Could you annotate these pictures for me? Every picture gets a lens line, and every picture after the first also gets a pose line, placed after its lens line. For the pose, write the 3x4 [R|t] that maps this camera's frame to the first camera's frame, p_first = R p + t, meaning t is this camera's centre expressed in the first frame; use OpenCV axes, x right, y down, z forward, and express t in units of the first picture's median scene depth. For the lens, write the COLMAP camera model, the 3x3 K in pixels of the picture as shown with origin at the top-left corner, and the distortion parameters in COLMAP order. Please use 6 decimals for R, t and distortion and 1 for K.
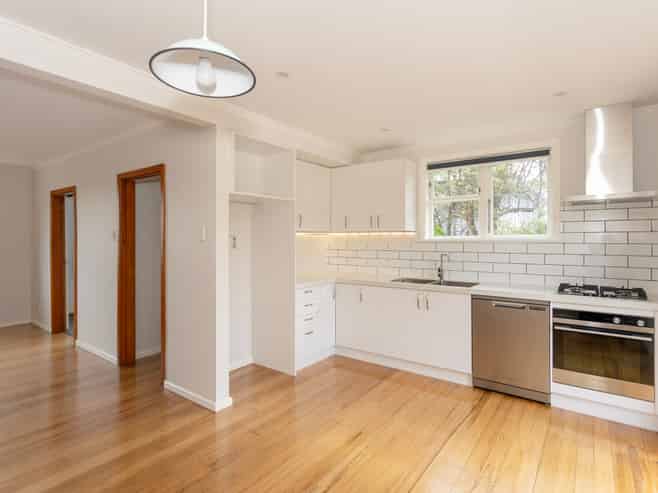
lens RADIAL K [[349.8, 0, 330.9], [0, 349.8, 243.7], [0, 0, 1]] dist [0.007660, -0.000587]
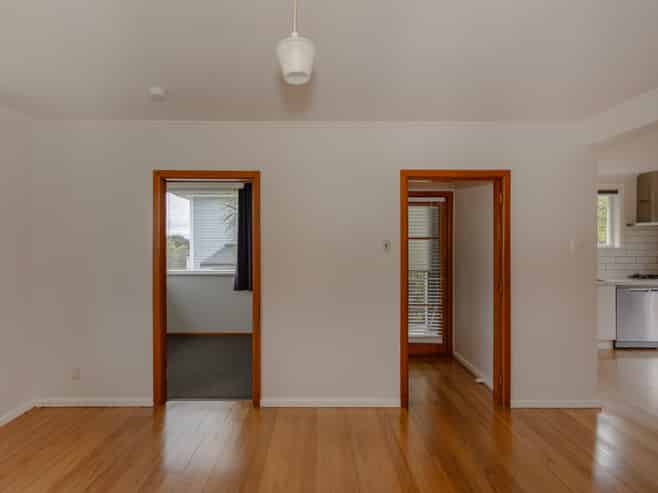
lens RADIAL K [[349.8, 0, 327.8], [0, 349.8, 246.8], [0, 0, 1]] dist [0.007660, -0.000587]
pose [[0.794953, 0.002964, 0.606664, -1.400816], [0.003645, 0.999947, -0.009662, -0.004126], [-0.606660, 0.009892, 0.794900, 0.547302]]
